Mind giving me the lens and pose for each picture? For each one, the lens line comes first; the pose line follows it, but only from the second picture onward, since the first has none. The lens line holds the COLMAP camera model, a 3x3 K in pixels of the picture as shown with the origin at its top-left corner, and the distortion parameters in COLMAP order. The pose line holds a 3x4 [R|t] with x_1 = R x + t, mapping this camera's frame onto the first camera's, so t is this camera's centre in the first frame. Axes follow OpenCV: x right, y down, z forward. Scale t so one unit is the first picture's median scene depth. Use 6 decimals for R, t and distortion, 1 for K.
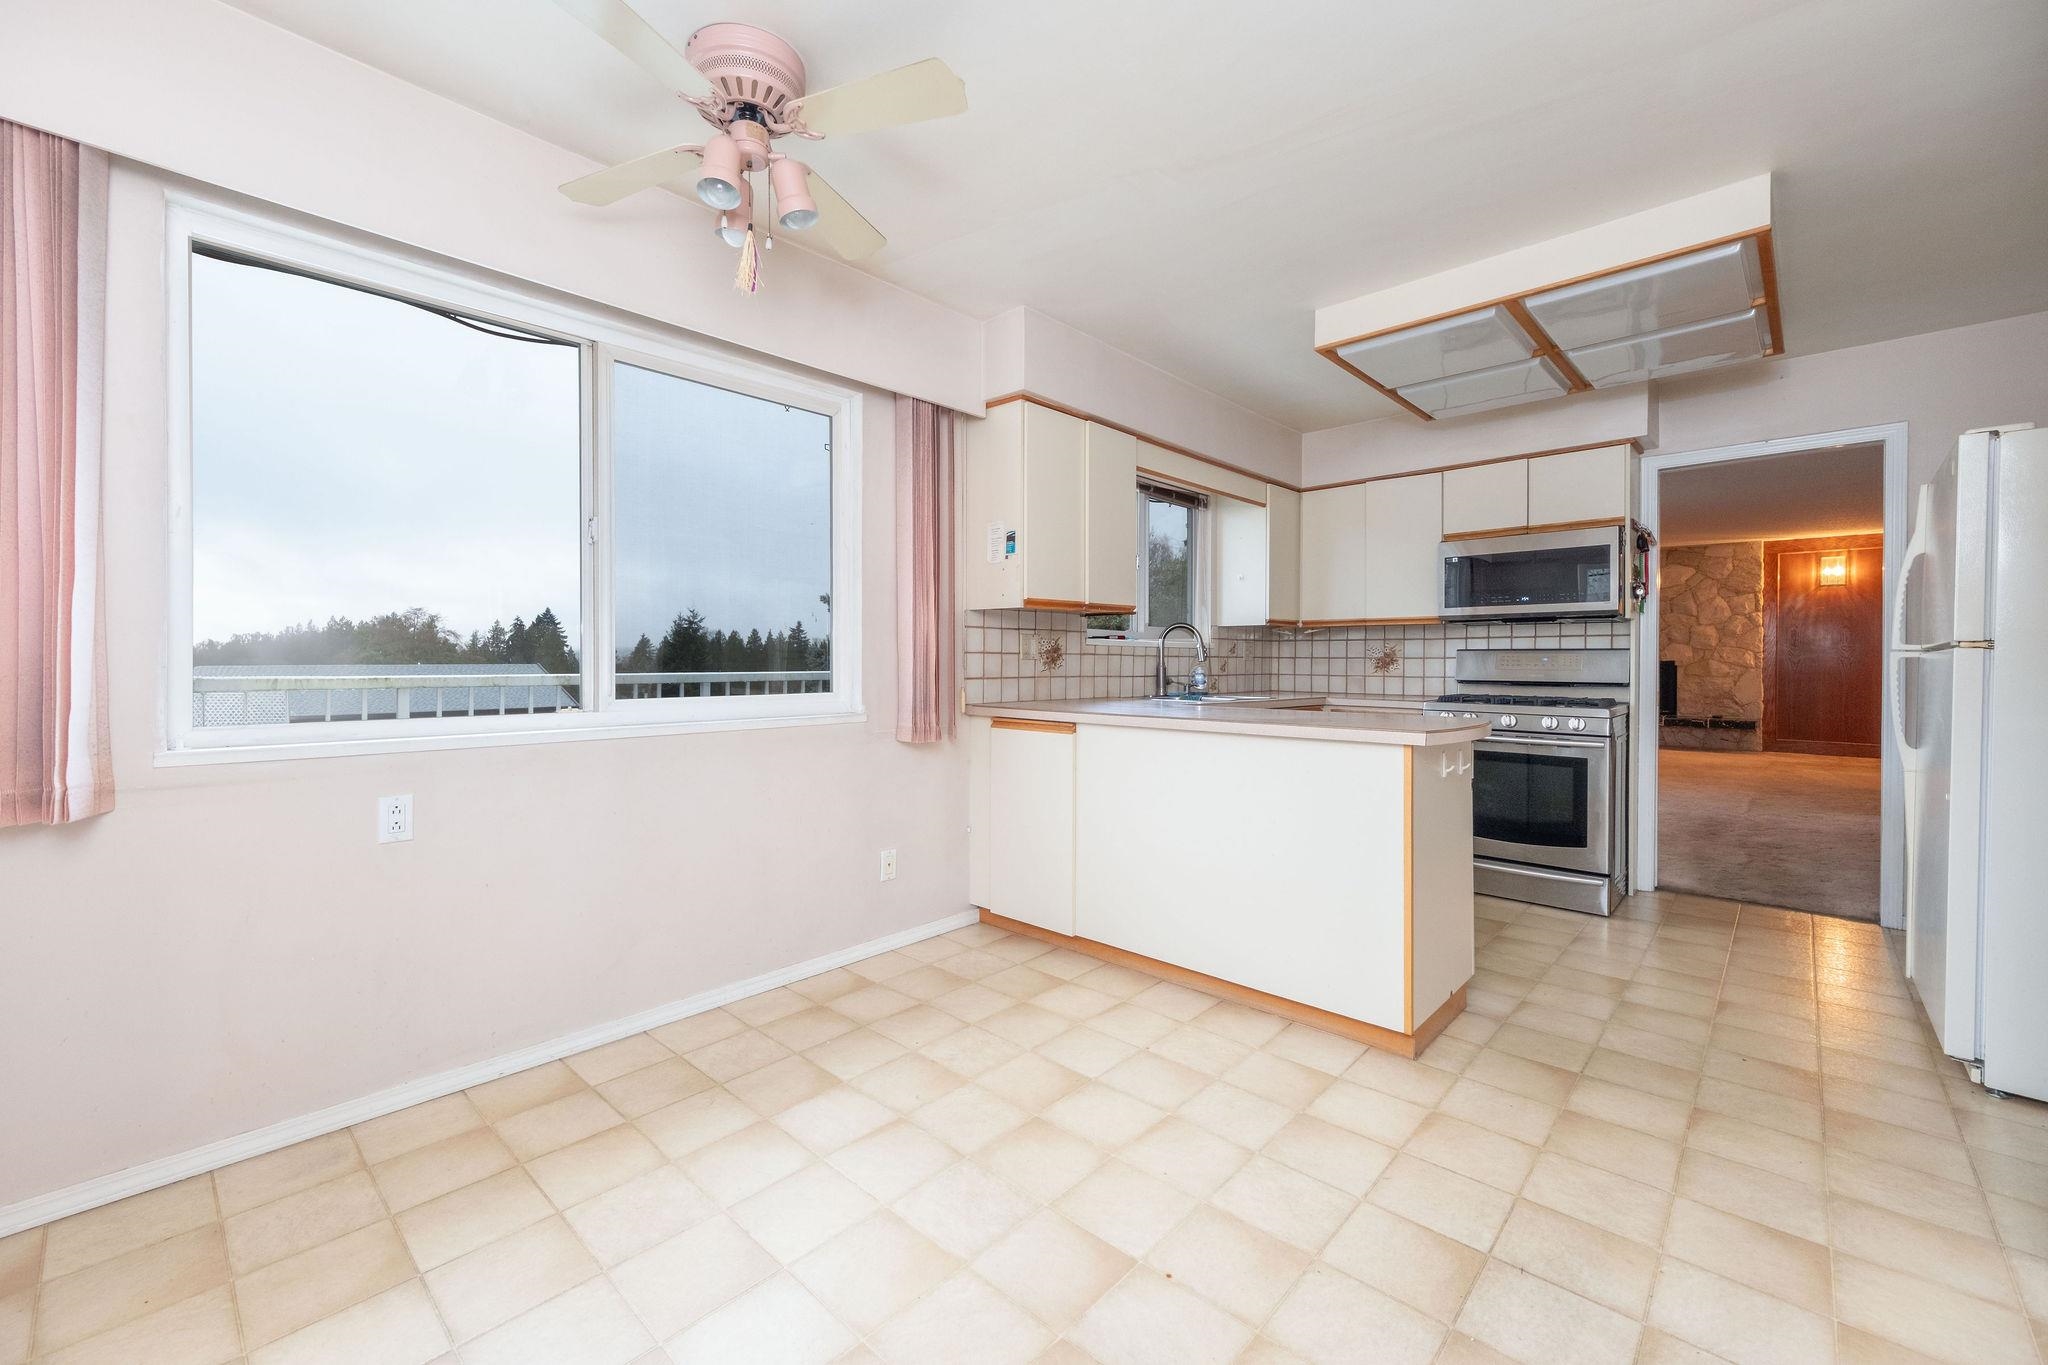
lens RADIAL K [[832.5, 0, 1007.5], [0, 832.5, 665.8], [0, 0, 1]] dist [0.011325, -0.000392]
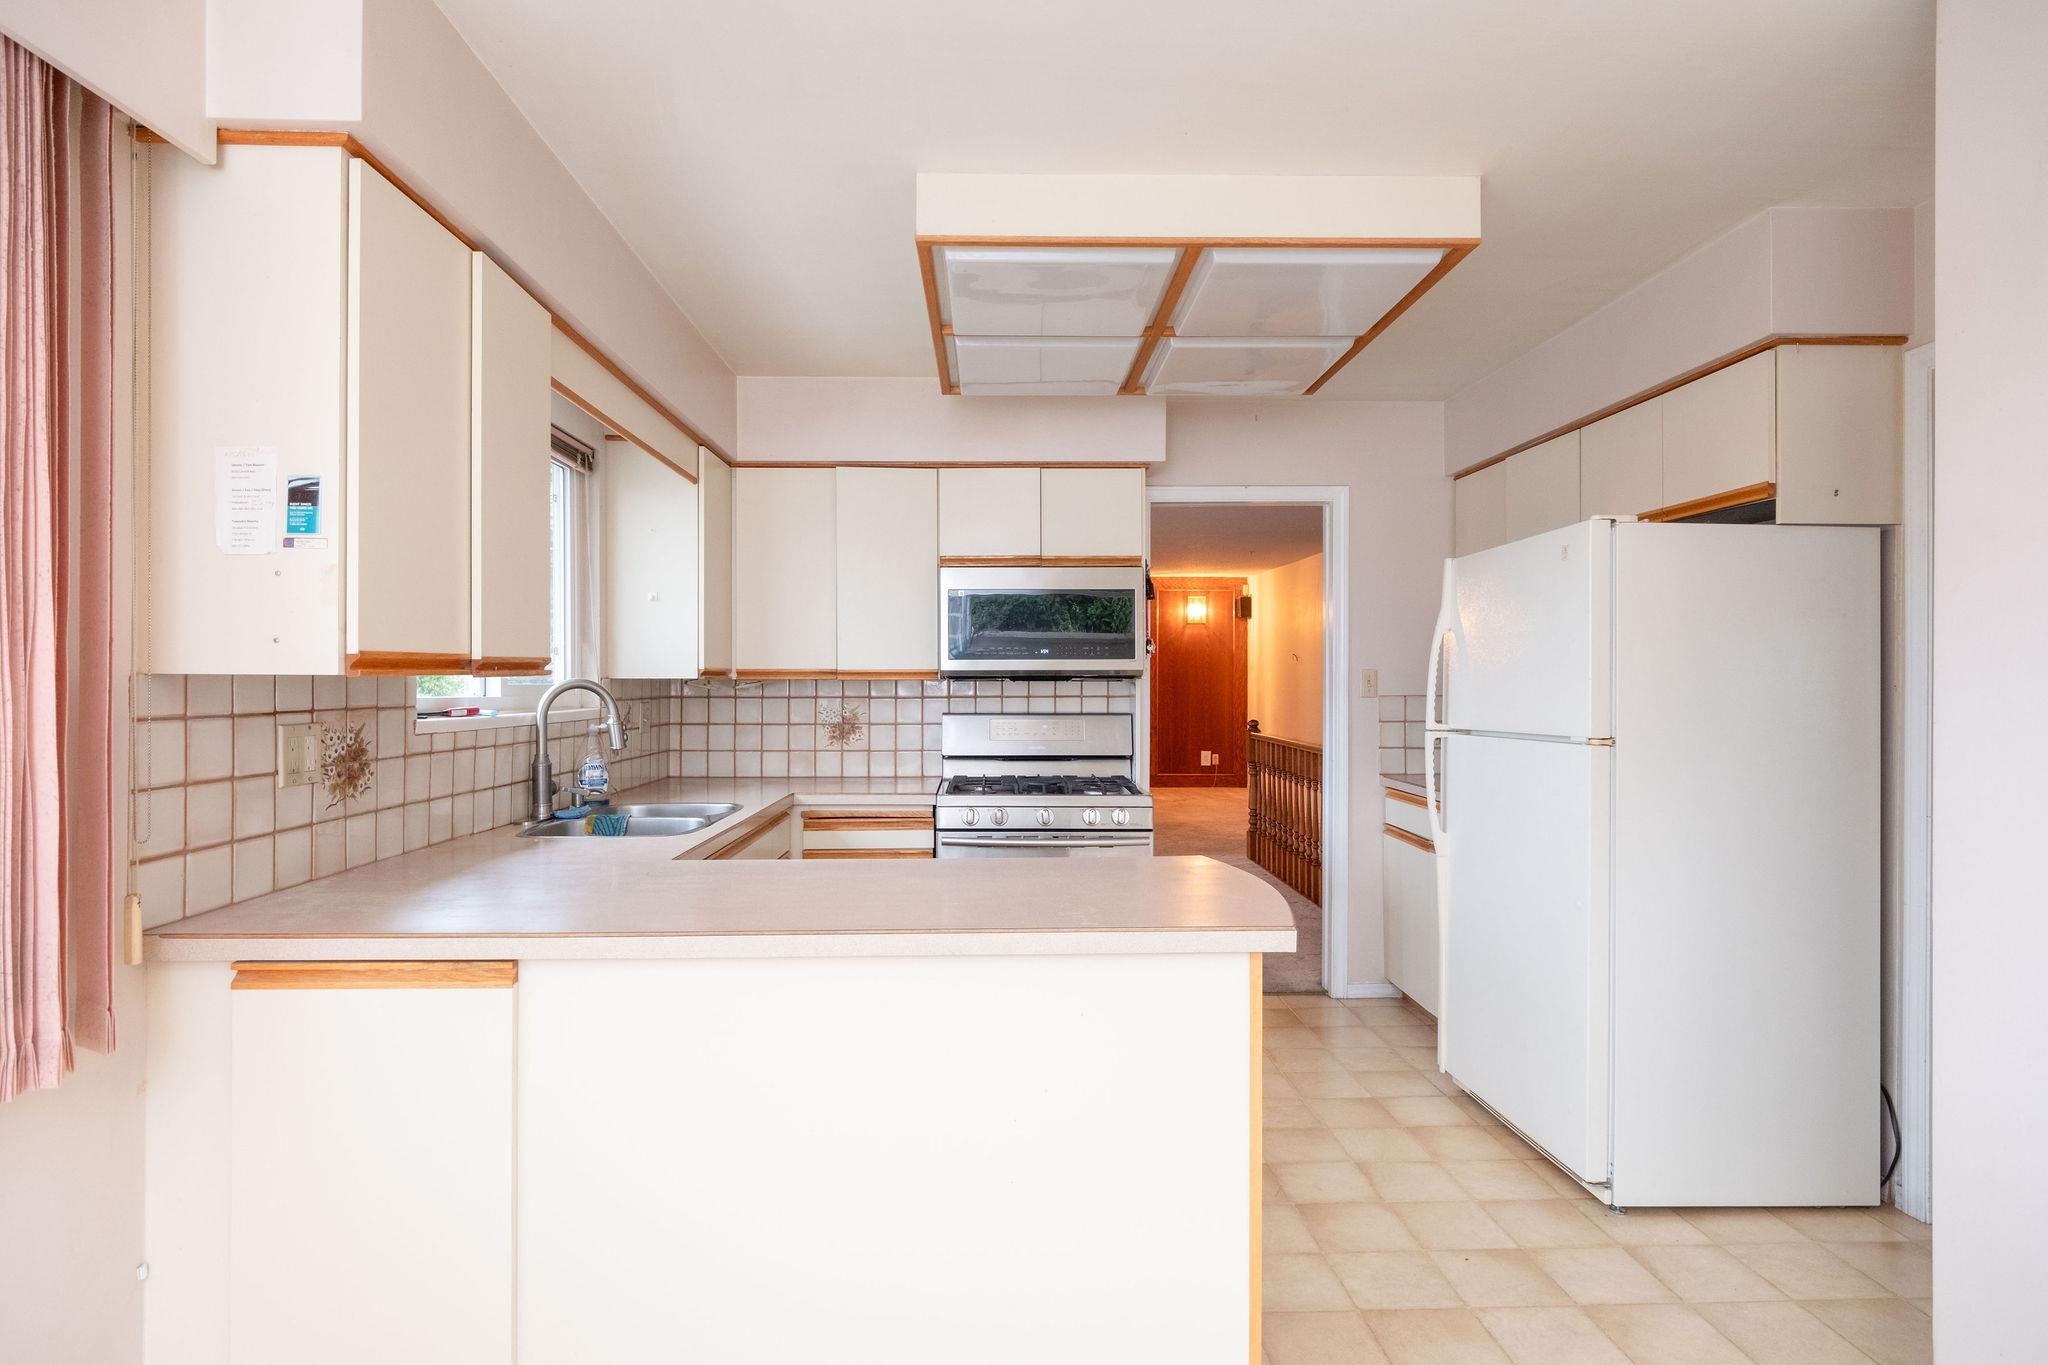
lens RADIAL K [[1071.2, 0, 1011.5], [0, 1071.2, 679.6], [0, 0, 1]] dist [0.002680, -0.000367]
pose [[0.705412, -0.002166, 0.708794, -0.102724], [0.006534, 0.999973, -0.003447, -0.055563], [-0.708767, 0.007063, 0.705407, 0.362714]]
